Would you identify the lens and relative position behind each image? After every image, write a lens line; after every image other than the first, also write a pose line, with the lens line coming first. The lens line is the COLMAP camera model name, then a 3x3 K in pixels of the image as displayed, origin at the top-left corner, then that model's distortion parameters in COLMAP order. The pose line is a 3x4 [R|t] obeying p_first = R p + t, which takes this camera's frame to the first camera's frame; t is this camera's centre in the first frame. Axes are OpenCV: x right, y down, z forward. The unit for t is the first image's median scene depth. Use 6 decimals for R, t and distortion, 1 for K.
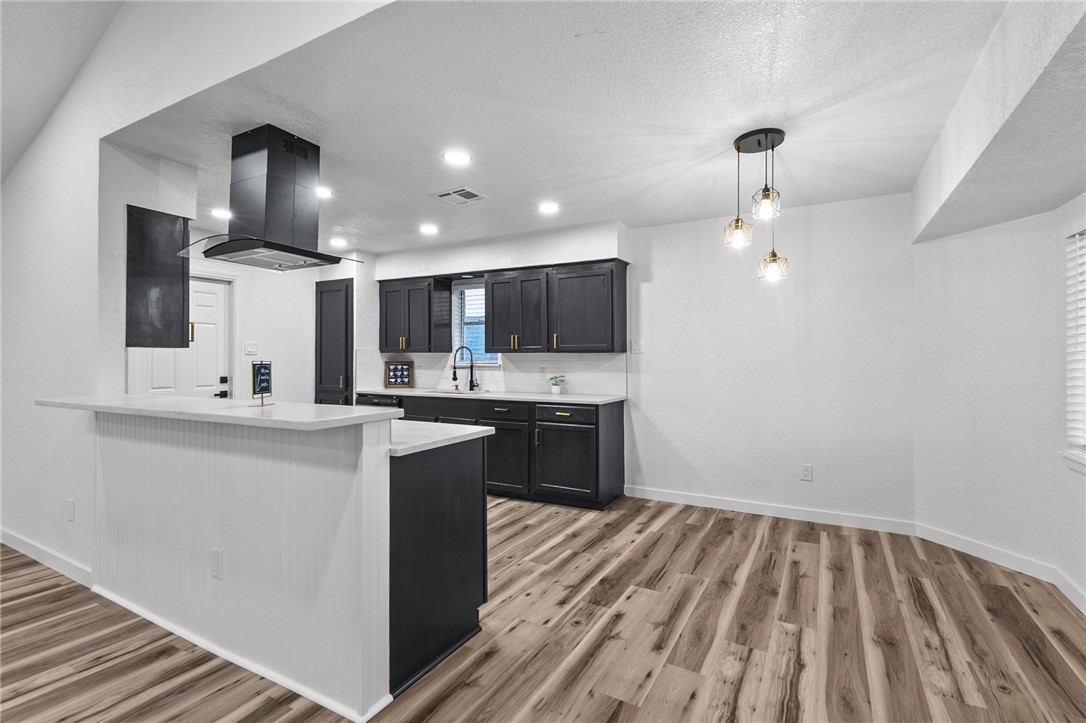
lens RADIAL K [[504.4, 0, 537.8], [0, 504.4, 354.2], [0, 0, 1]] dist [0.020968, -0.000158]
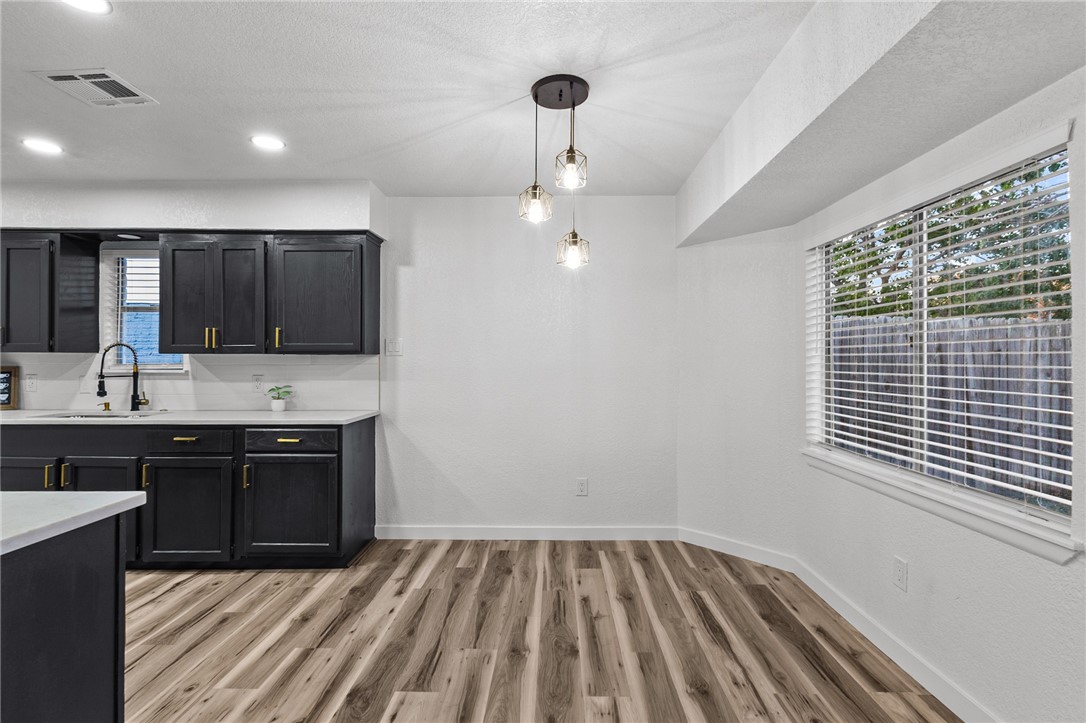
lens RADIAL K [[530.3, 0, 540.6], [0, 530.3, 353.8], [0, 0, 1]] dist [0.002238, 0.001108]
pose [[0.881422, 0.008353, 0.472256, 0.009626], [-0.004868, 0.999951, -0.008601, 0.001637], [-0.472305, 0.005282, 0.881419, 0.186561]]
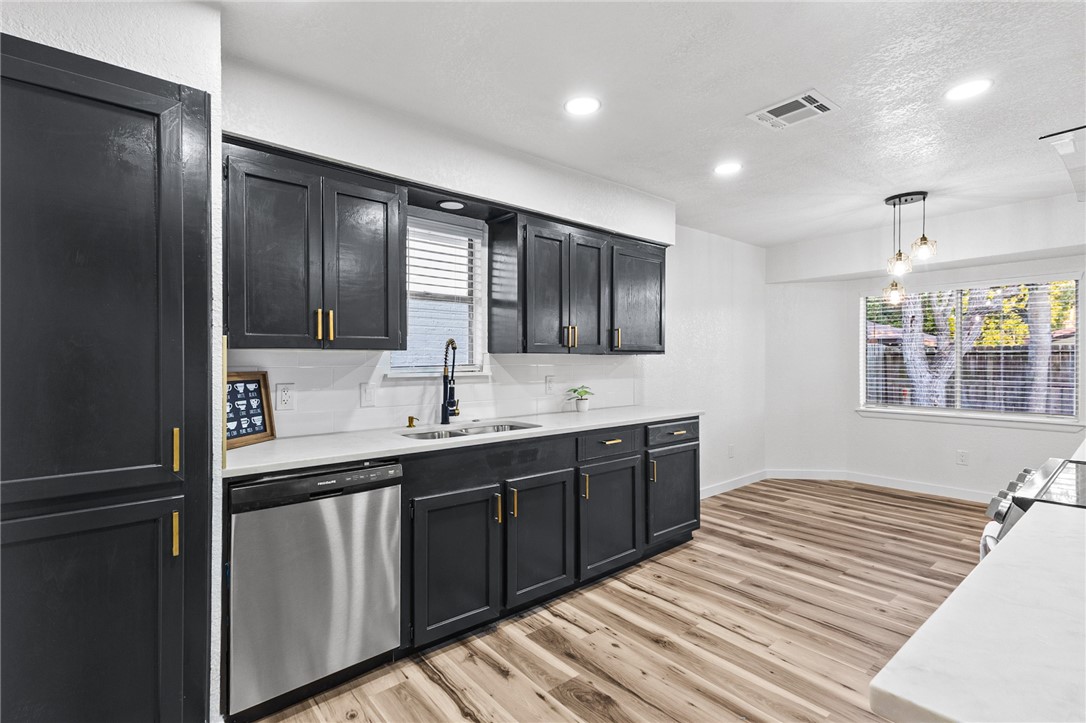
lens RADIAL K [[500.7, 0, 543.0], [0, 500.7, 361.5], [0, 0, 1]] dist [0.017777, -0.001222]
pose [[0.350856, -0.000837, 0.936429, -0.784266], [-0.003473, 0.999992, 0.002195, 0.007207], [-0.936423, -0.004023, 0.350850, 0.969467]]
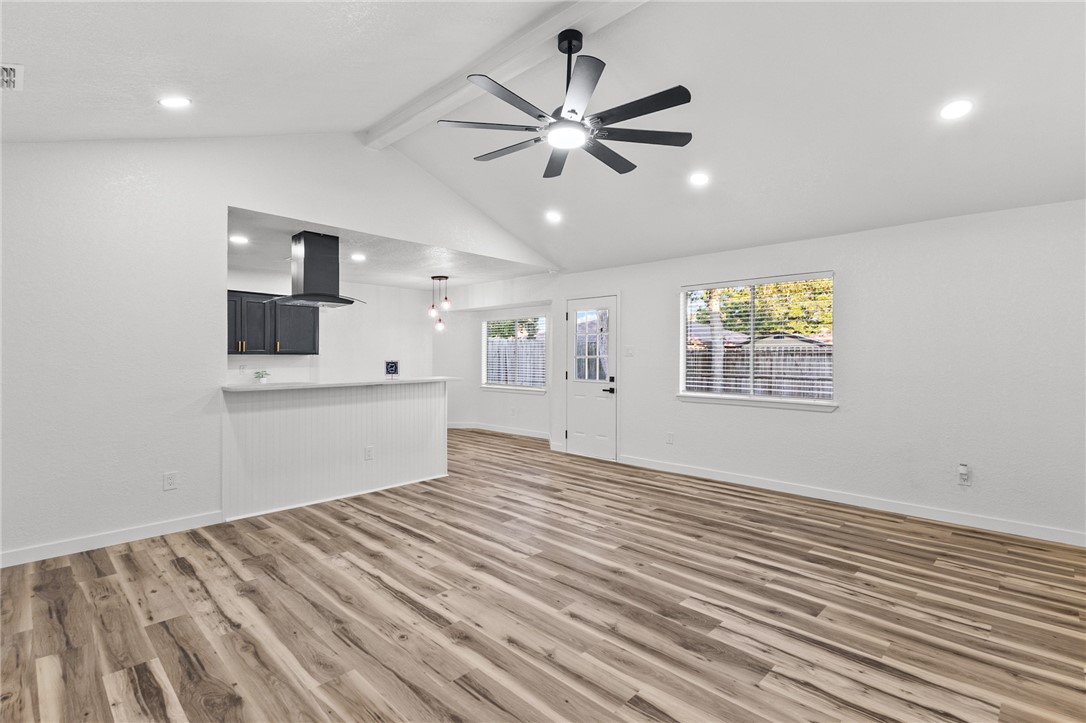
lens RADIAL K [[510.5, 0, 543.0], [0, 510.5, 361.5], [0, 0, 1]] dist [0.013875, -0.000365]
pose [[0.249125, -0.010203, 0.968418, -1.401580], [-0.007904, 0.999890, 0.012568, -0.009111], [-0.968439, -0.010785, 0.249016, -0.145592]]
